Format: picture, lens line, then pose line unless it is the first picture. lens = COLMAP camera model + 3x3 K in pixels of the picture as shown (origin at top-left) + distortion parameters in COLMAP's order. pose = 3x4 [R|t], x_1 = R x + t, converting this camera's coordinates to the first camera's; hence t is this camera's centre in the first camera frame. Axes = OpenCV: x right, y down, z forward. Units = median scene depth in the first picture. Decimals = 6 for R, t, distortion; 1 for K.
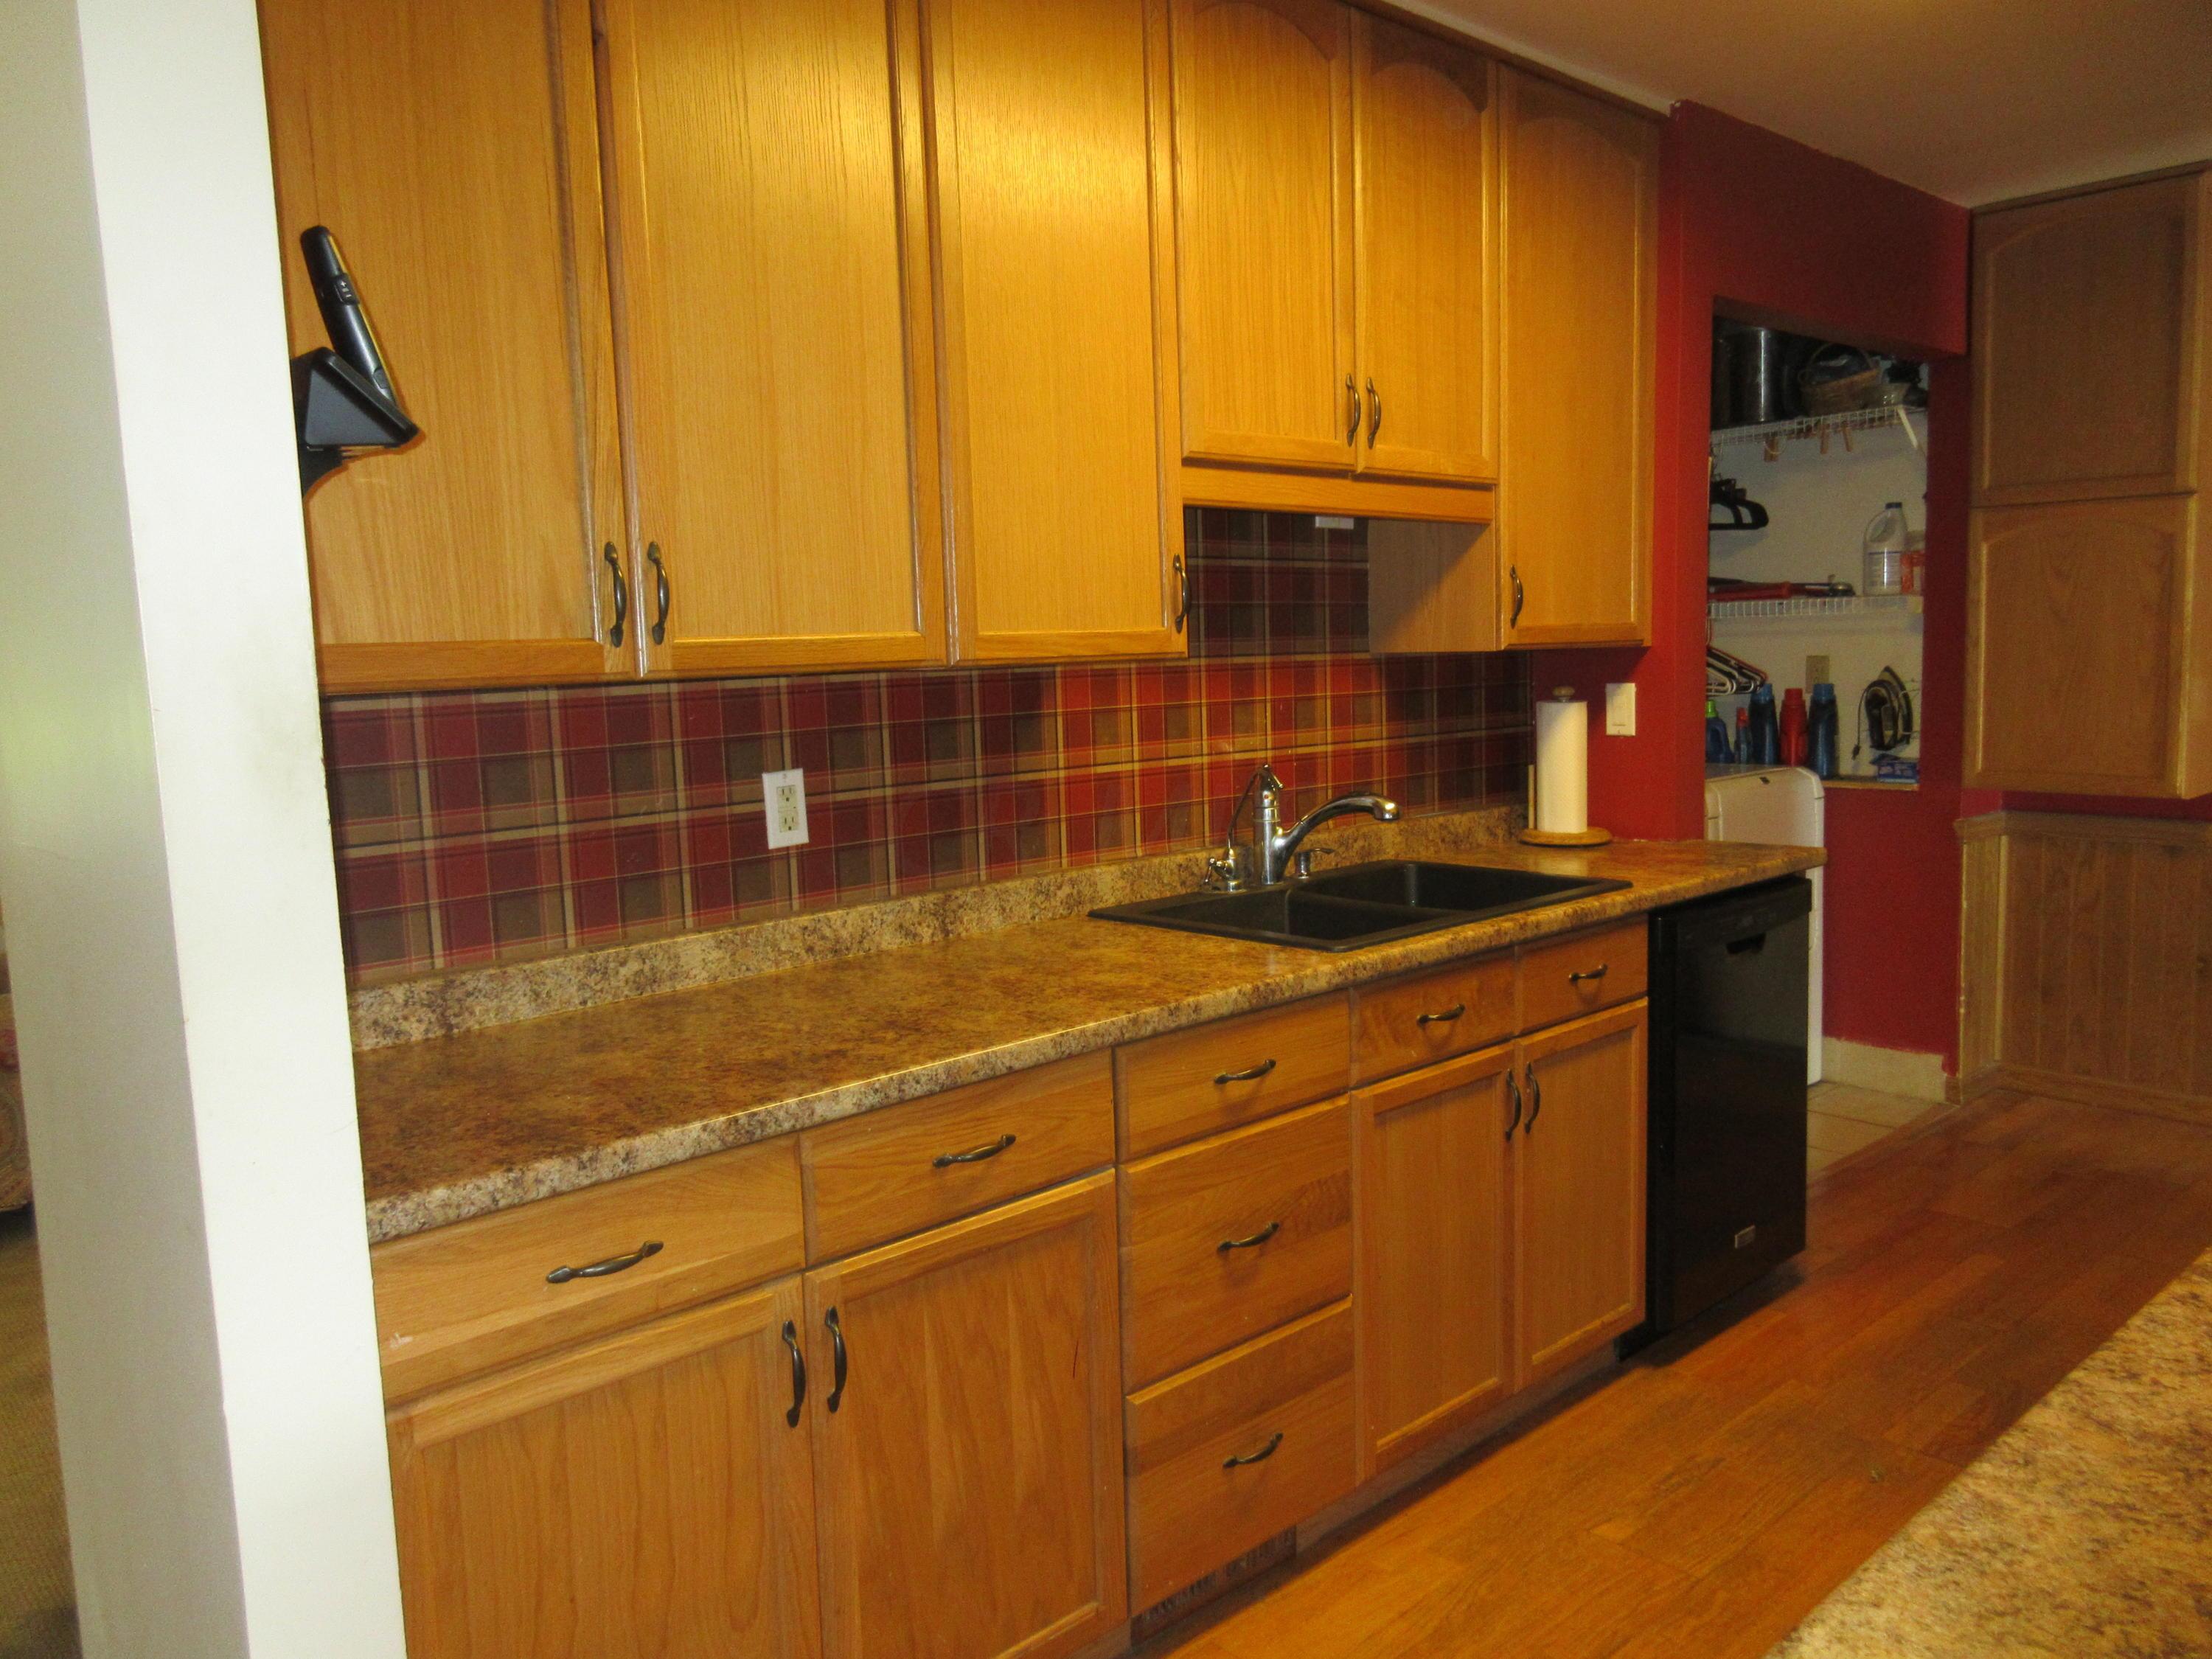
lens RADIAL K [[1678.9, 0, 1106.0], [0, 1678.9, 829.5], [0, 0, 1]] dist [0.033821, -0.032269]
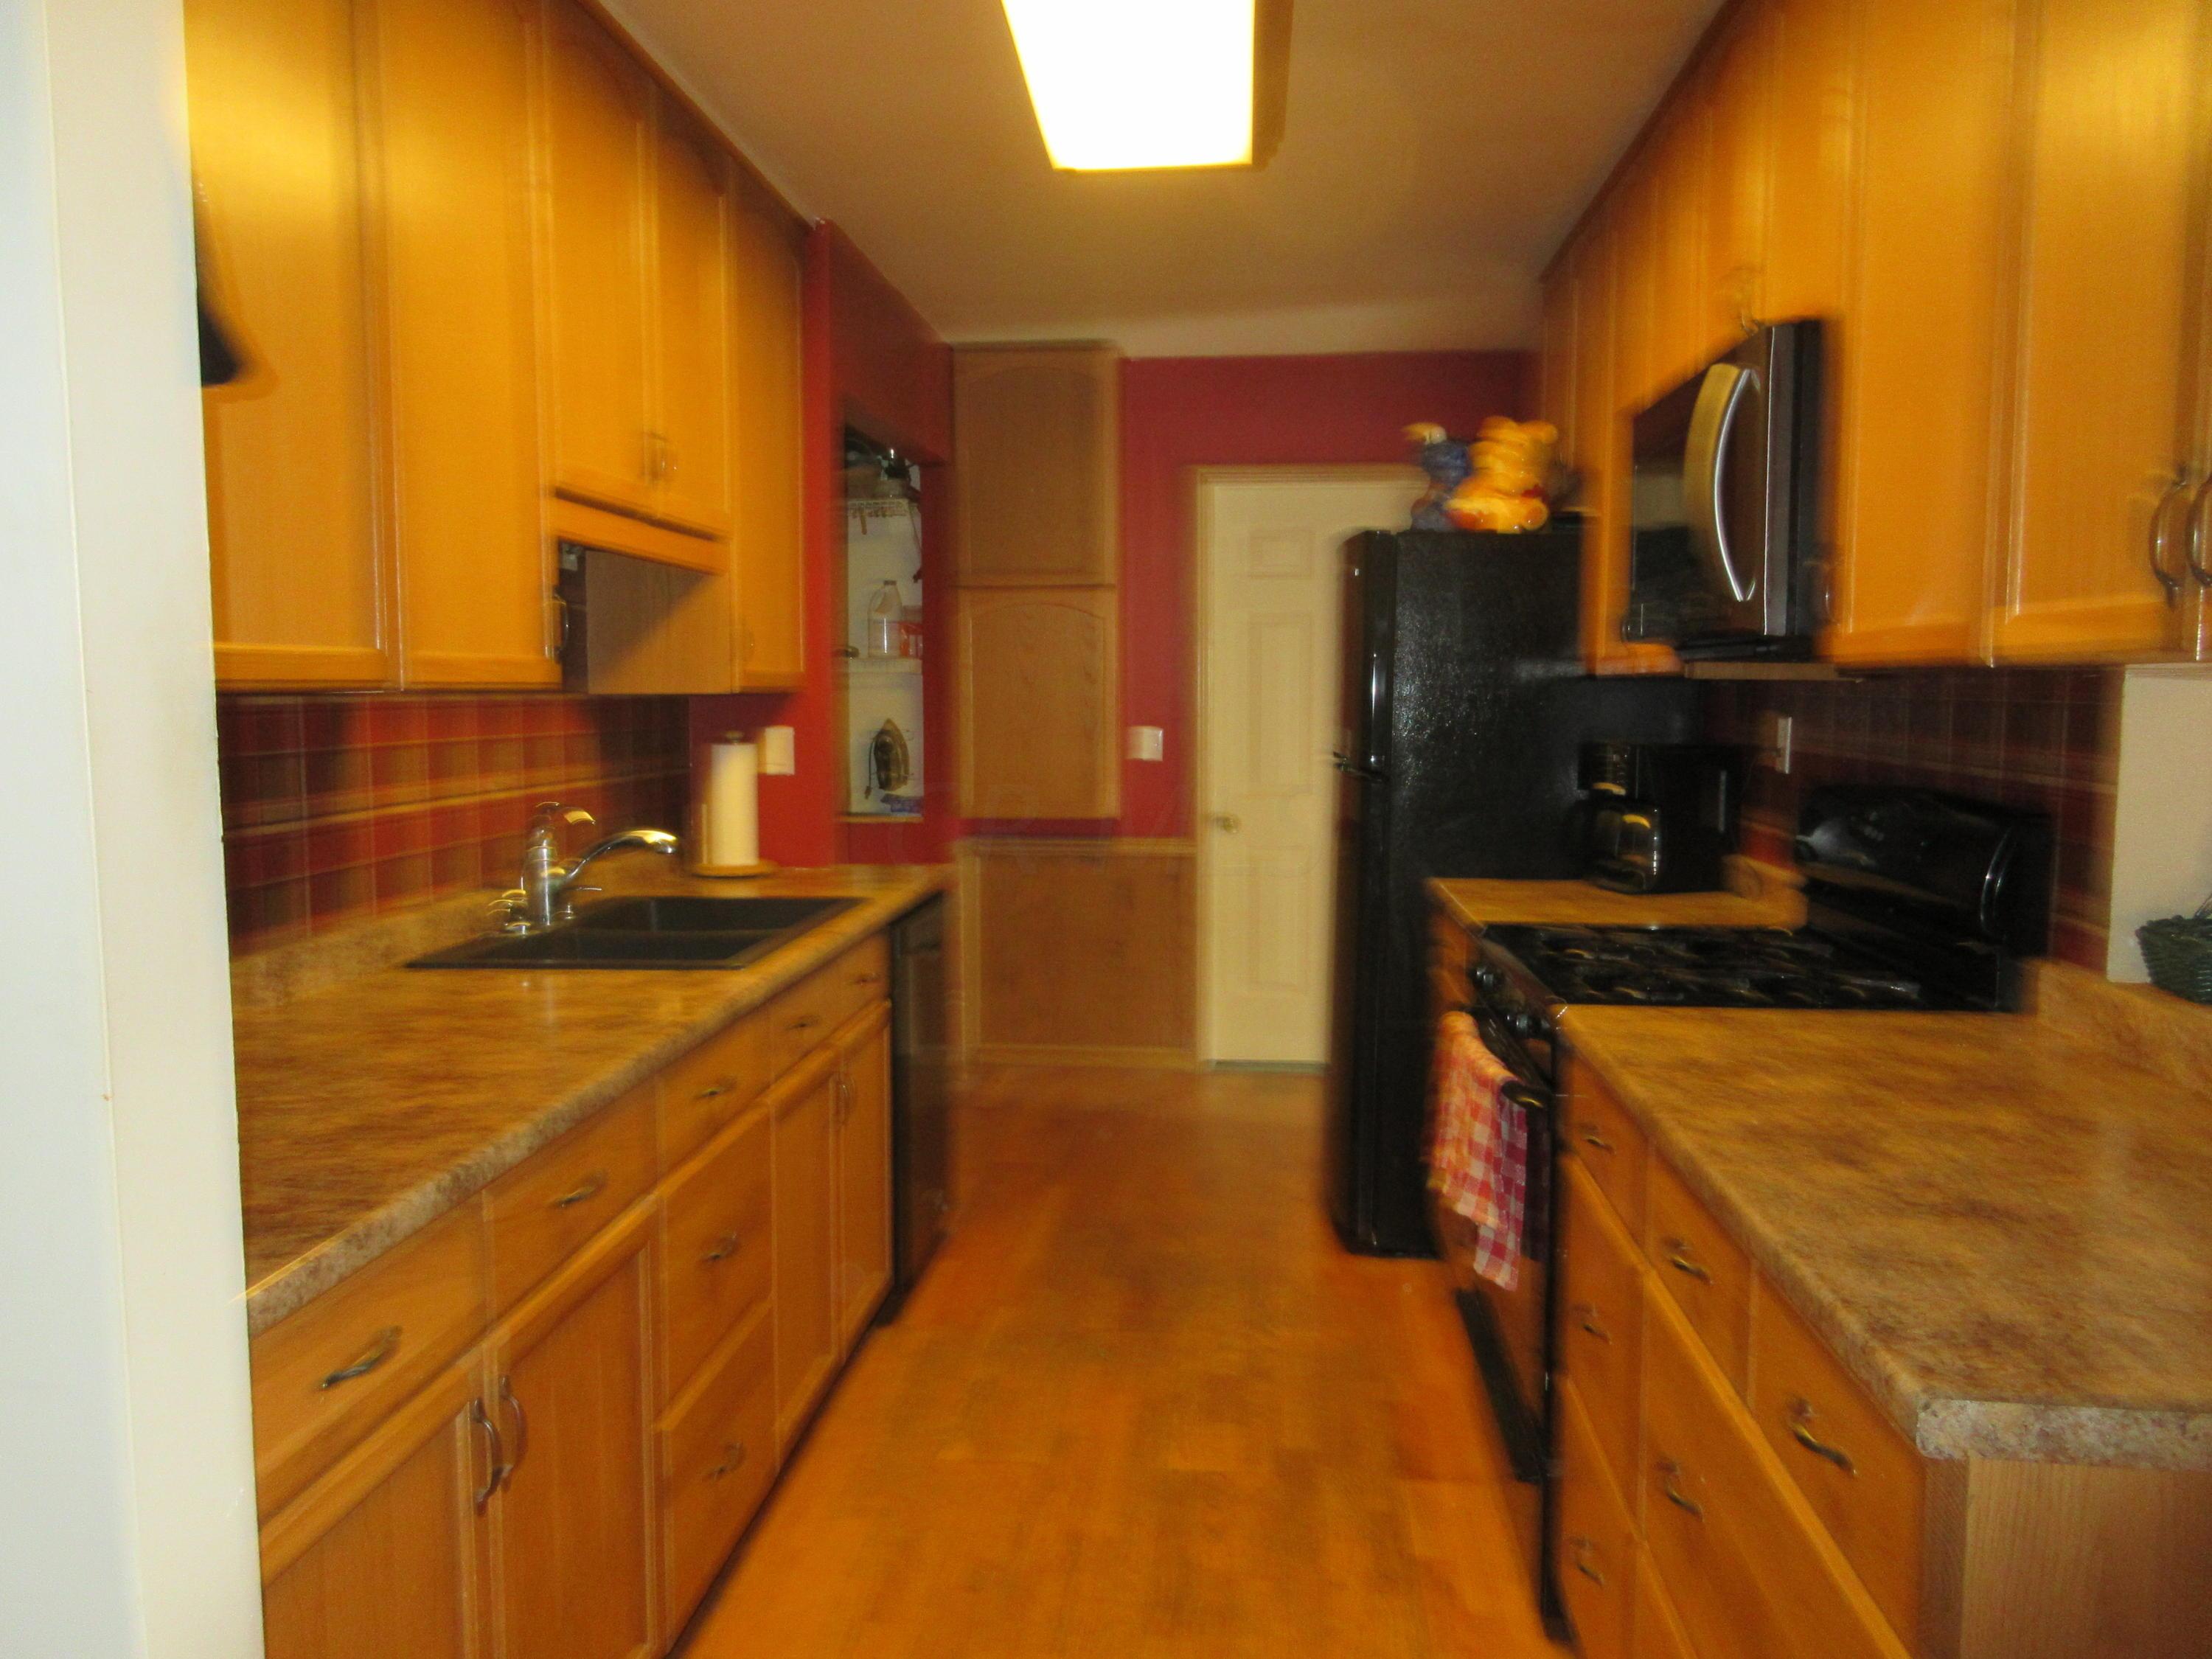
lens RADIAL K [[1678.9, 0, 1106.0], [0, 1678.9, 829.5], [0, 0, 1]] dist [0.033821, -0.032269]
pose [[0.742163, -0.035642, 0.669271, -0.324633], [0.061986, 0.997955, -0.015592, 0.013376], [-0.667346, 0.053057, 0.742855, 0.049268]]
